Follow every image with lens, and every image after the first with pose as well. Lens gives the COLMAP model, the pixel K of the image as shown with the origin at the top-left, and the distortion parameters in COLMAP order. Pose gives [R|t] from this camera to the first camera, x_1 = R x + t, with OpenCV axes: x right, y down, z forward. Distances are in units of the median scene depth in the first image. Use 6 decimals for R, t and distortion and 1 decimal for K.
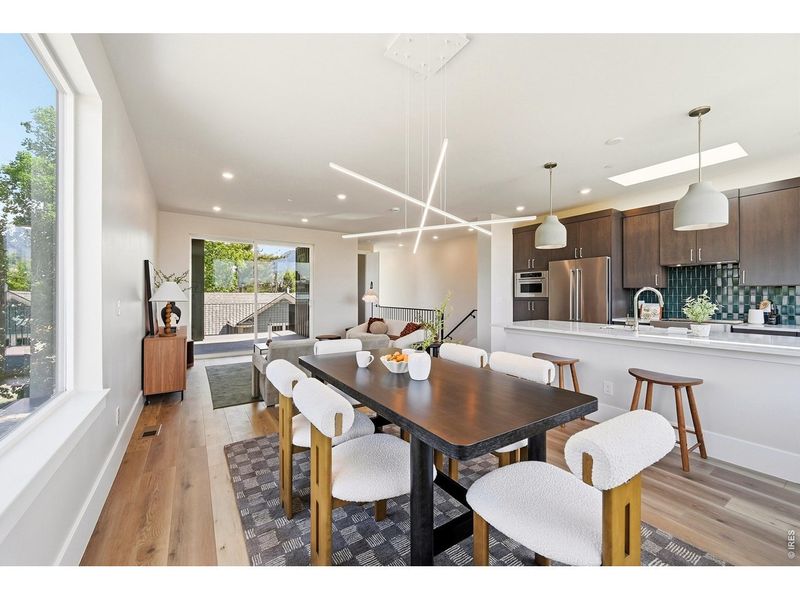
lens RADIAL K [[320.9, 0, 394.7], [0, 320.9, 298.2], [0, 0, 1]] dist [-0.013844, -0.000158]
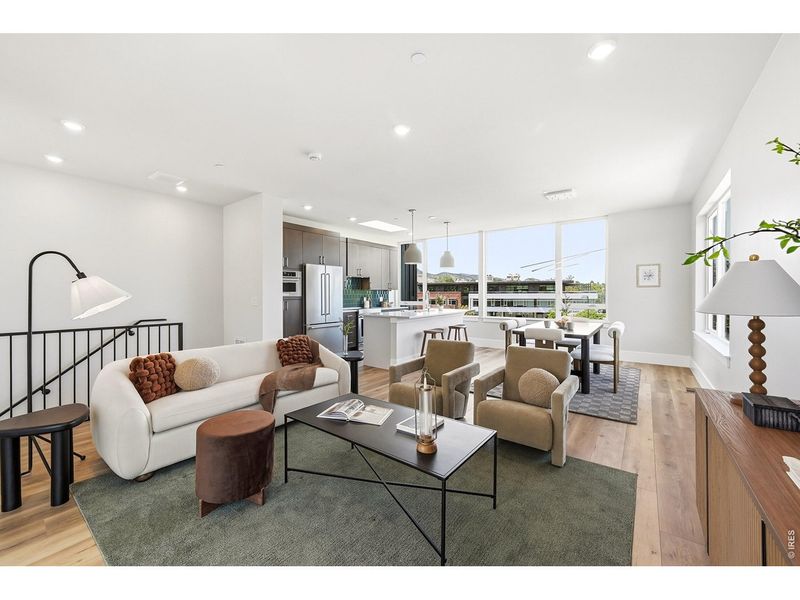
lens RADIAL K [[317.0, 0, 401.7], [0, 317.0, 294.5], [0, 0, 1]] dist [-0.001778, 0.001976]
pose [[-0.348125, -0.006655, 0.937424, -1.015239], [0.007620, 0.999922, 0.009928, -0.026905], [-0.937417, 0.010599, -0.348047, 1.691236]]
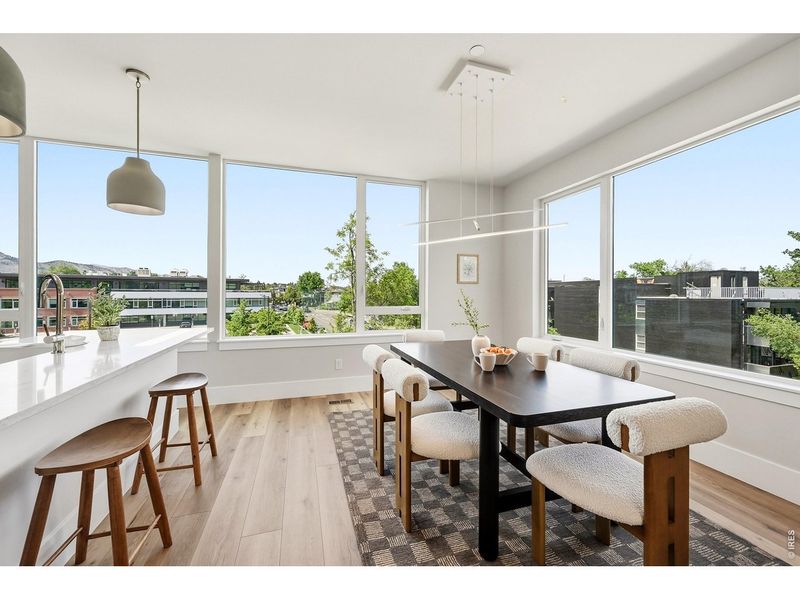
lens RADIAL K [[317.0, 0, 397.6], [0, 317.0, 293.3], [0, 0, 1]] dist [-0.001778, 0.001976]
pose [[-0.965013, -0.010054, 0.262011, -0.029996], [-0.007751, 0.999922, 0.009823, -0.011992], [-0.262089, 0.007448, -0.965015, 1.255675]]
